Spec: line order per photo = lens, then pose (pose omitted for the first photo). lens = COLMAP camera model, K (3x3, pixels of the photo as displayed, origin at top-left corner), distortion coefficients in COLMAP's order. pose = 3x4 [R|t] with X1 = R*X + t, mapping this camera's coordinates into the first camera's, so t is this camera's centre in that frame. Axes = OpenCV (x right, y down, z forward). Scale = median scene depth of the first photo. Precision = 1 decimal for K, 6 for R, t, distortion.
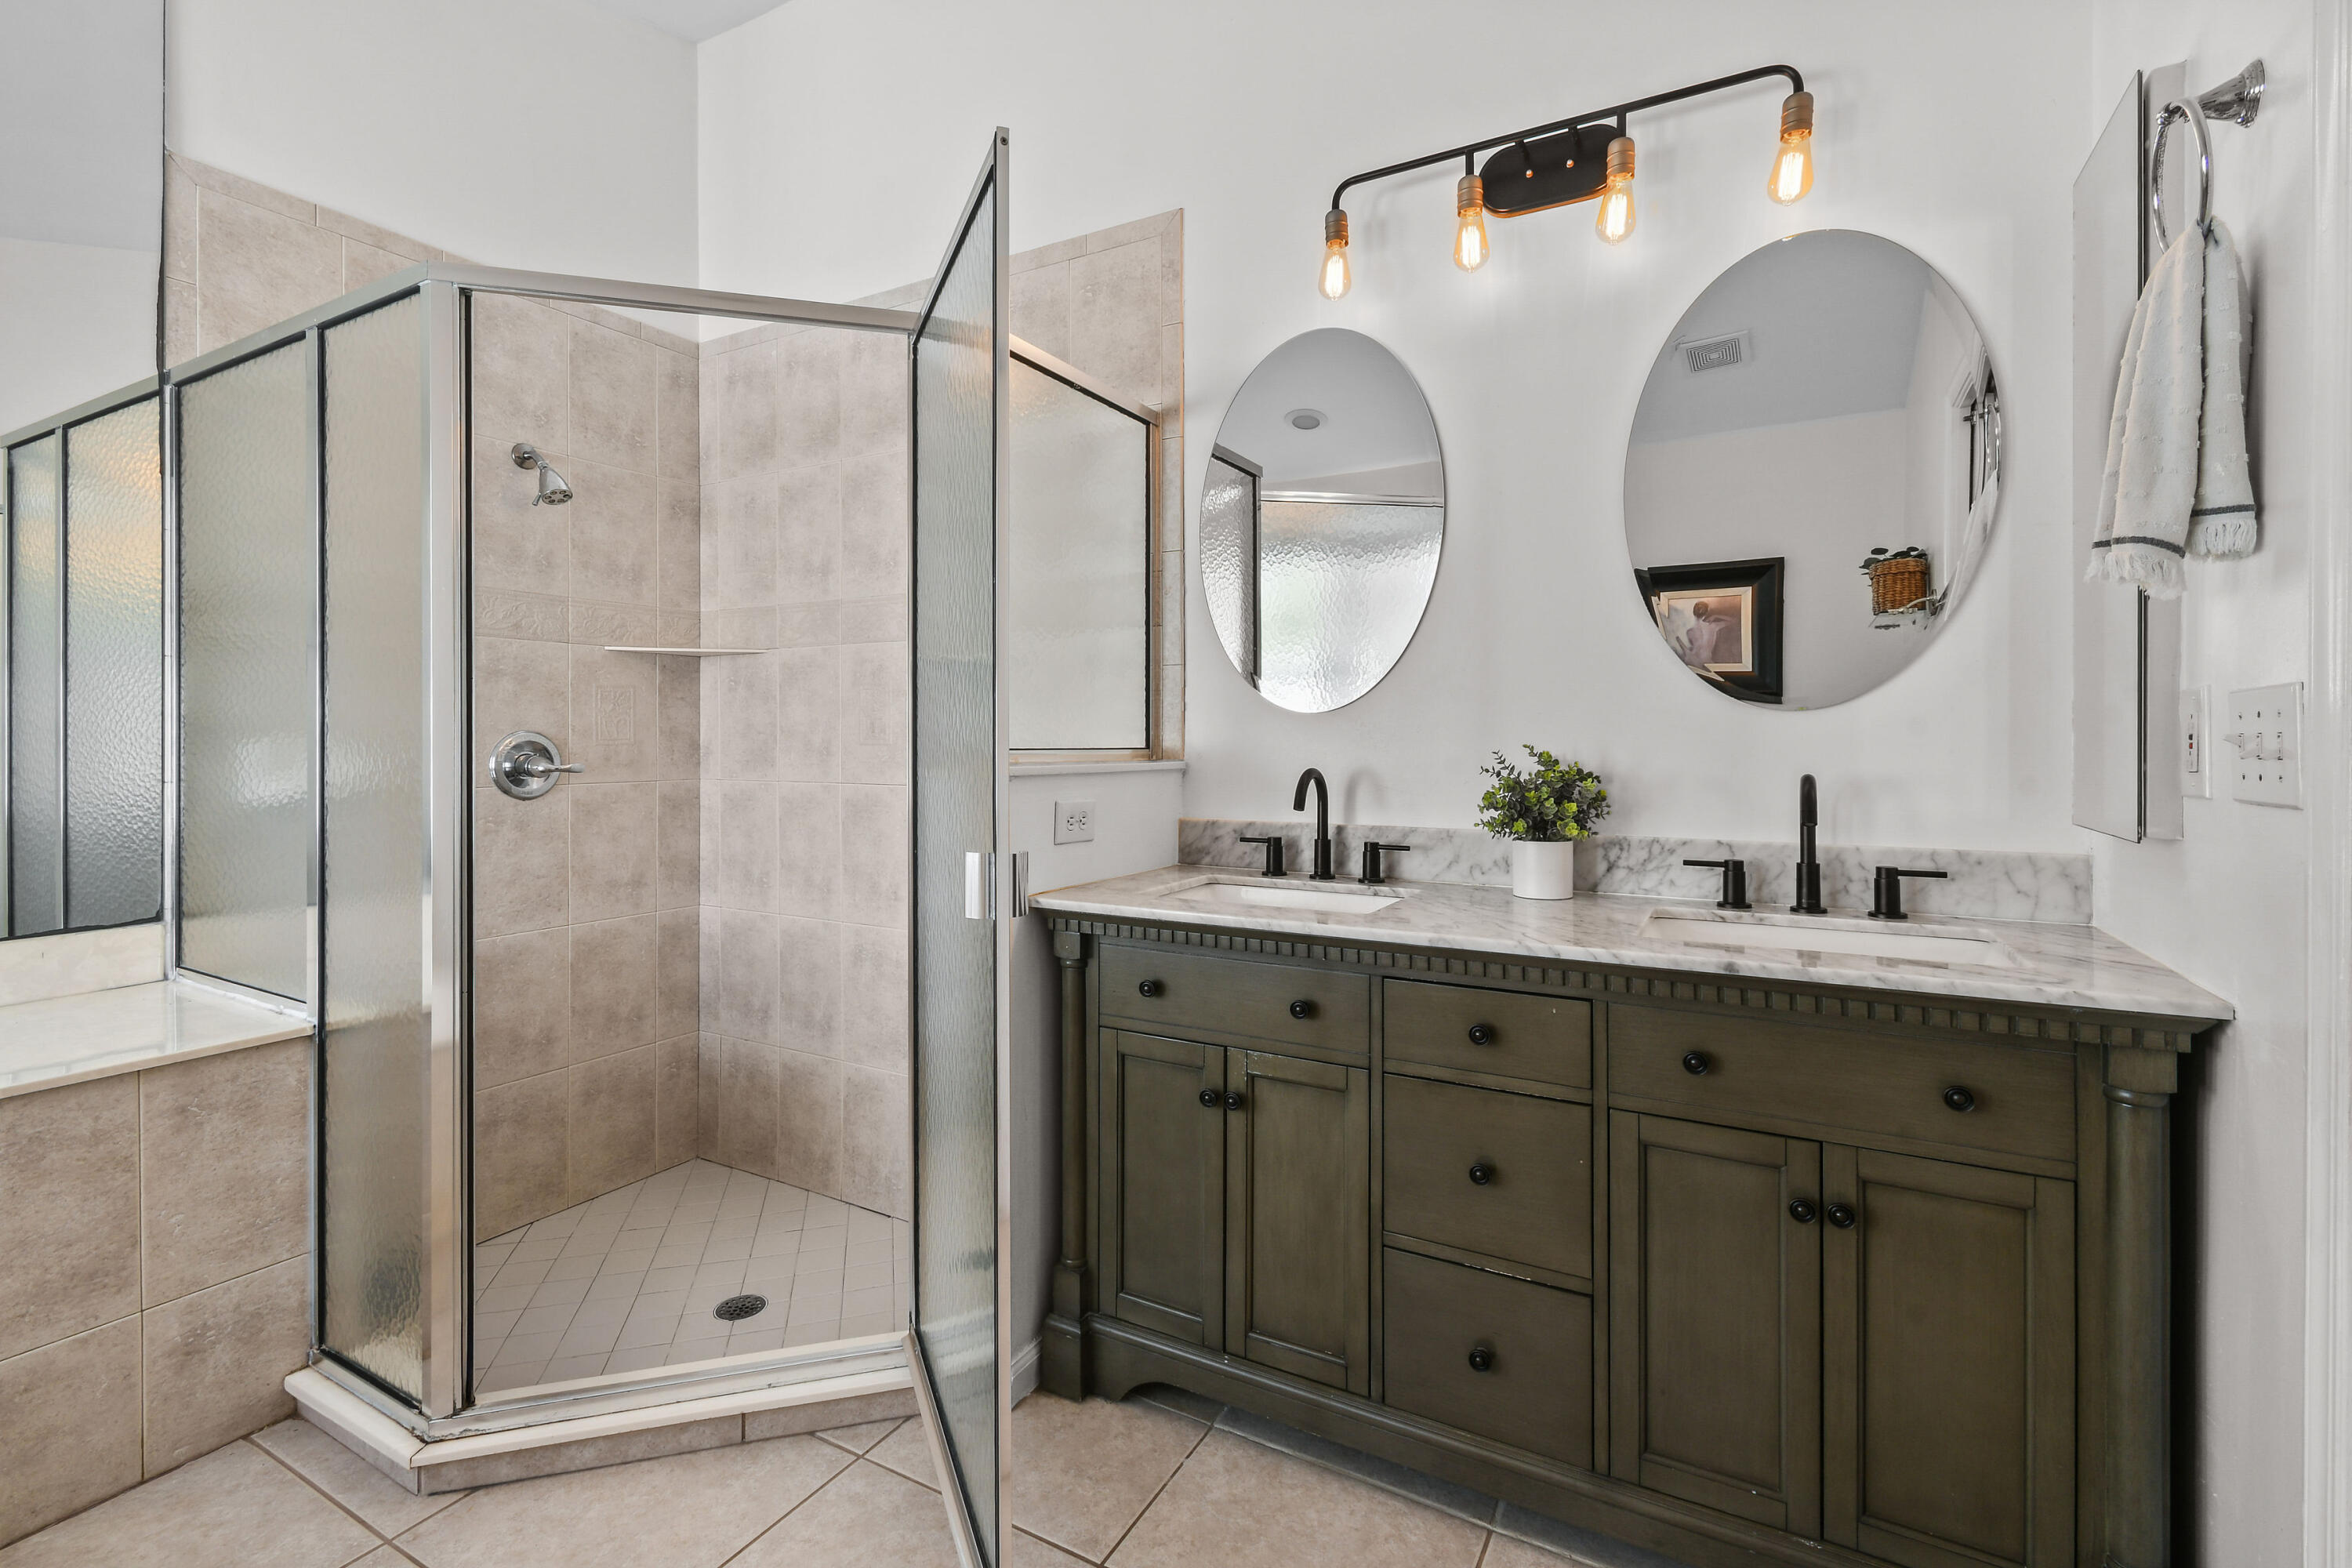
lens RADIAL K [[1031.1, 0, 1243.7], [0, 1031.1, 739.3], [0, 0, 1]] dist [-0.000620, -0.000852]
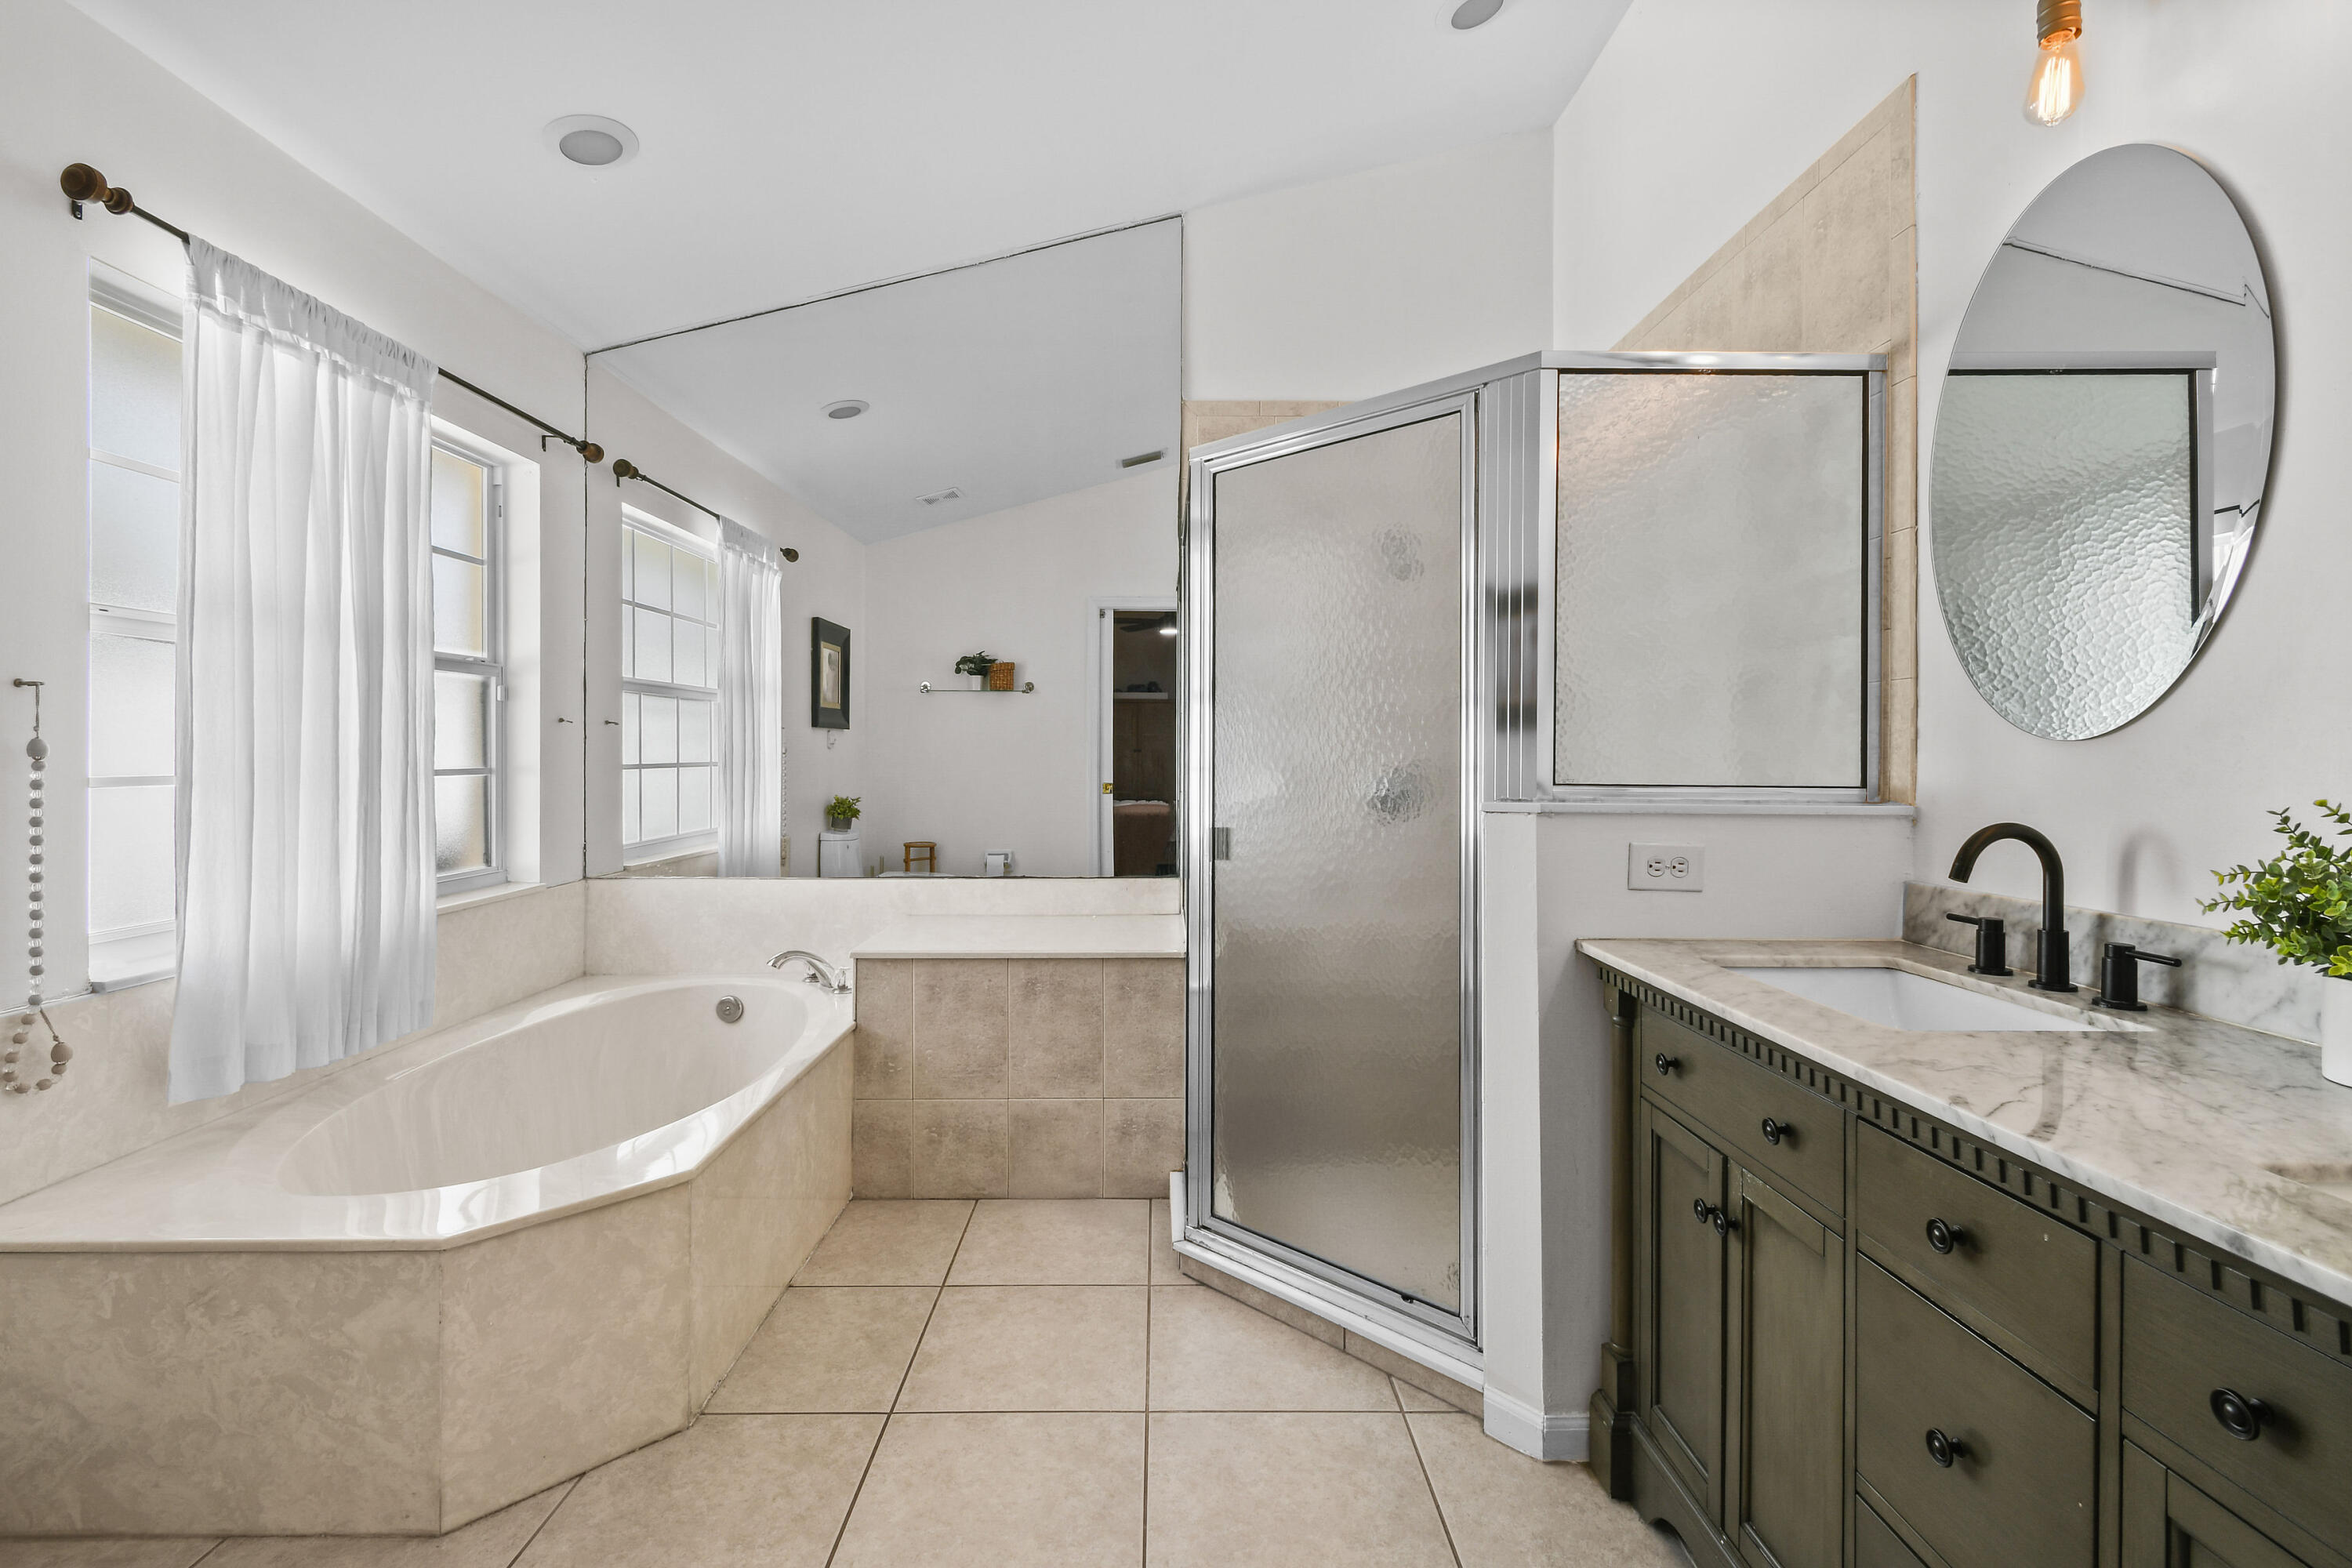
lens RADIAL K [[1085.4, 0, 1177.8], [0, 1085.4, 755.3], [0, 0, 1]] dist [0.006254, -0.000277]
pose [[0.485609, 0.001321, -0.874175, 0.523463], [-0.004703, 0.999988, -0.001102, -0.016671], [0.874163, 0.004647, 0.485610, 0.197540]]
